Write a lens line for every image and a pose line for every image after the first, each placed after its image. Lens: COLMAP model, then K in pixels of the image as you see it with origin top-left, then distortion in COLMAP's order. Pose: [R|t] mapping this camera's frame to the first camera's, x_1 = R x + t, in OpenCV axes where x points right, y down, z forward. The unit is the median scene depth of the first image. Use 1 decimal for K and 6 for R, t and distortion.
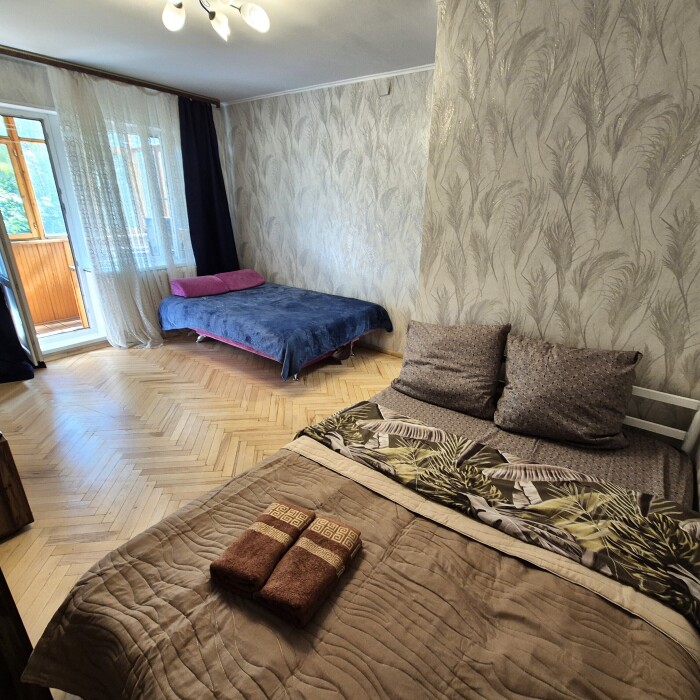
lens RADIAL K [[385.2, 0, 353.0], [0, 385.2, 342.6], [0, 0, 1]] dist [0.002346, 0.001120]
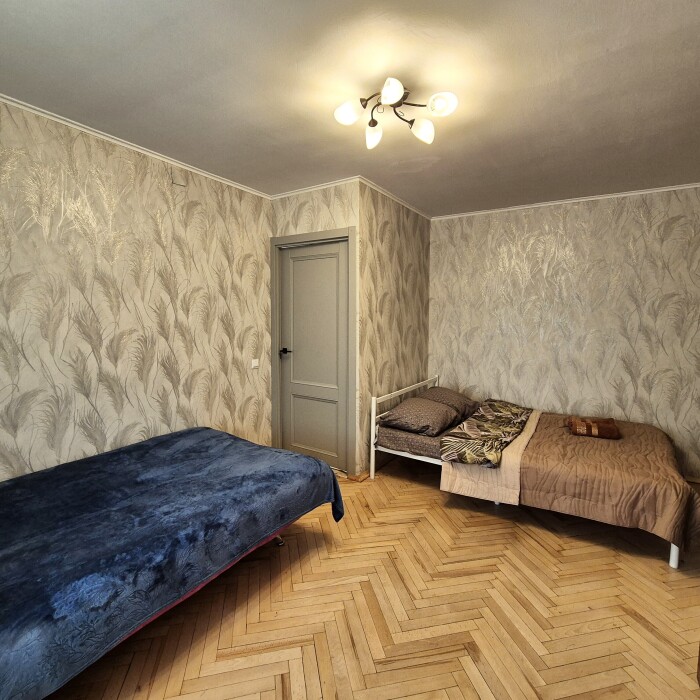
lens RADIAL K [[391.8, 0, 341.9], [0, 391.8, 347.9], [0, 0, 1]] dist [0.003529, 0.002122]
pose [[-0.054978, -0.115560, 0.991778, -1.617340], [0.331674, 0.934765, 0.127303, -0.561165], [-0.941791, 0.335946, -0.013064, 1.513818]]
